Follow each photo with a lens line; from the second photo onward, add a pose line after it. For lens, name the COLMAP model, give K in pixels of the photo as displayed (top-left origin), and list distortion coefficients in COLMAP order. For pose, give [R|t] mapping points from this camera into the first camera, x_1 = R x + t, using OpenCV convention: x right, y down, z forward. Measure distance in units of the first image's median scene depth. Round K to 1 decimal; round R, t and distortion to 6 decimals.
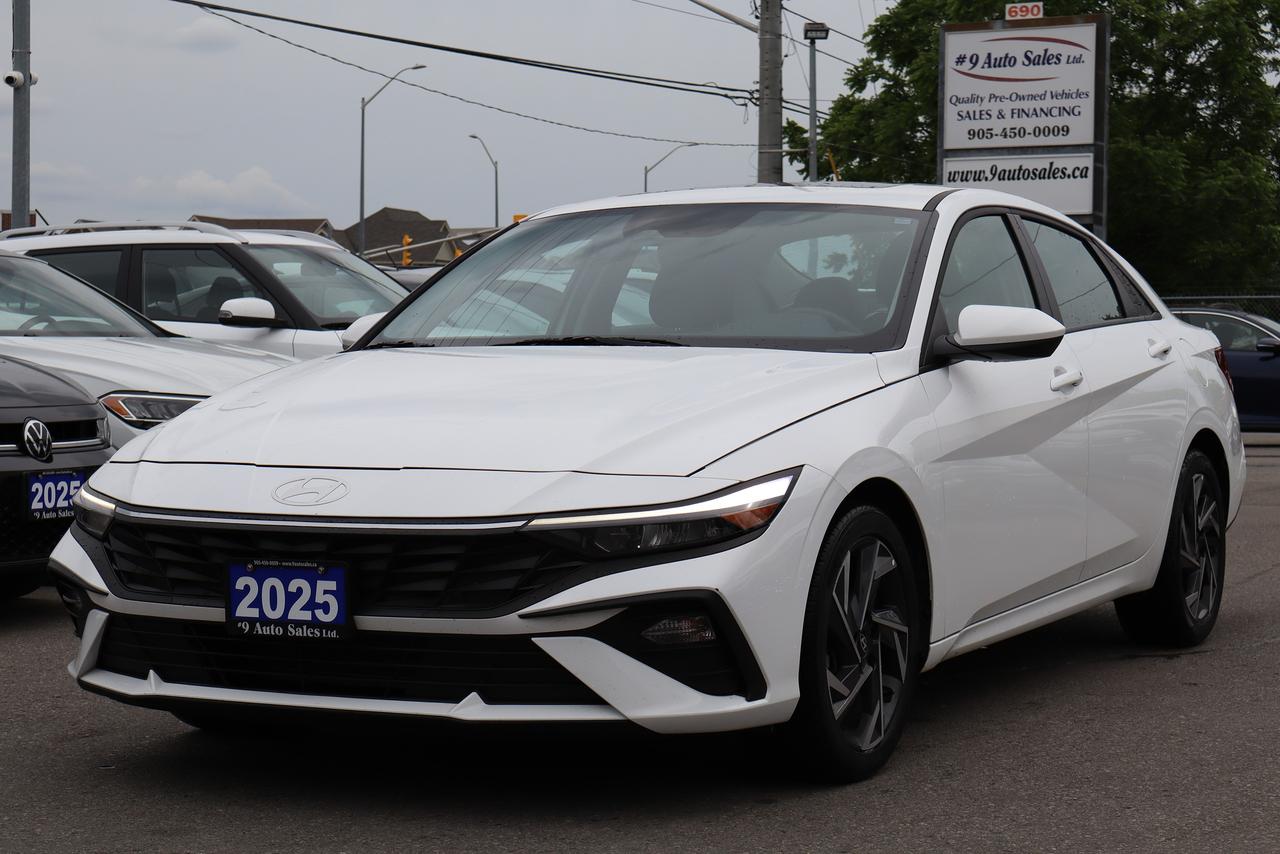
lens RADIAL K [[2602.1, 0, 640.0], [0, 2602.1, 427.0], [0, 0, 1]] dist [-0.003083, 0.320292]
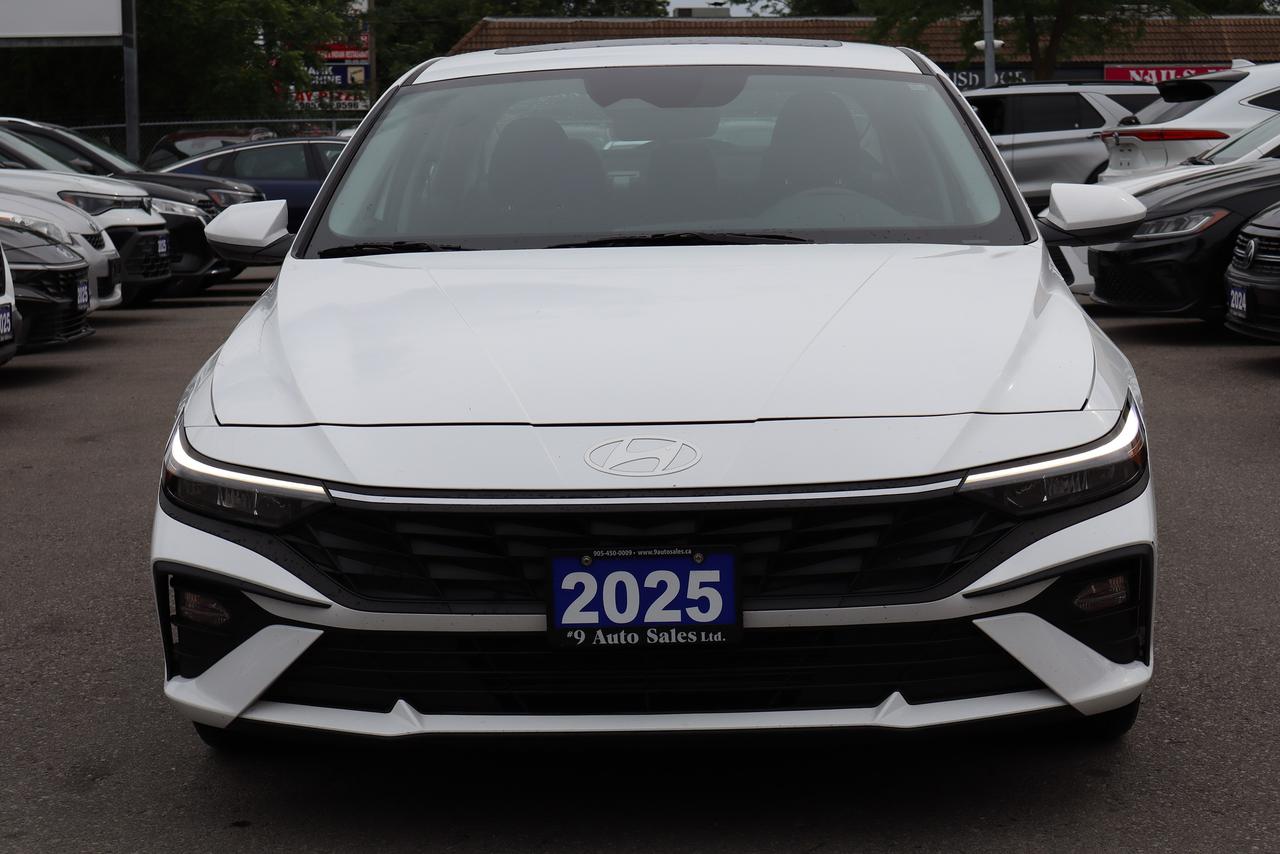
lens RADIAL K [[2602.1, 0, 640.0], [0, 2602.1, 427.0], [0, 0, 1]] dist [-0.003083, 0.320292]
pose [[0.901061, -0.064828, 0.428820, -0.469218], [0.034666, 0.996367, 0.077785, -0.045554], [-0.432304, -0.055224, 0.900035, 0.301930]]
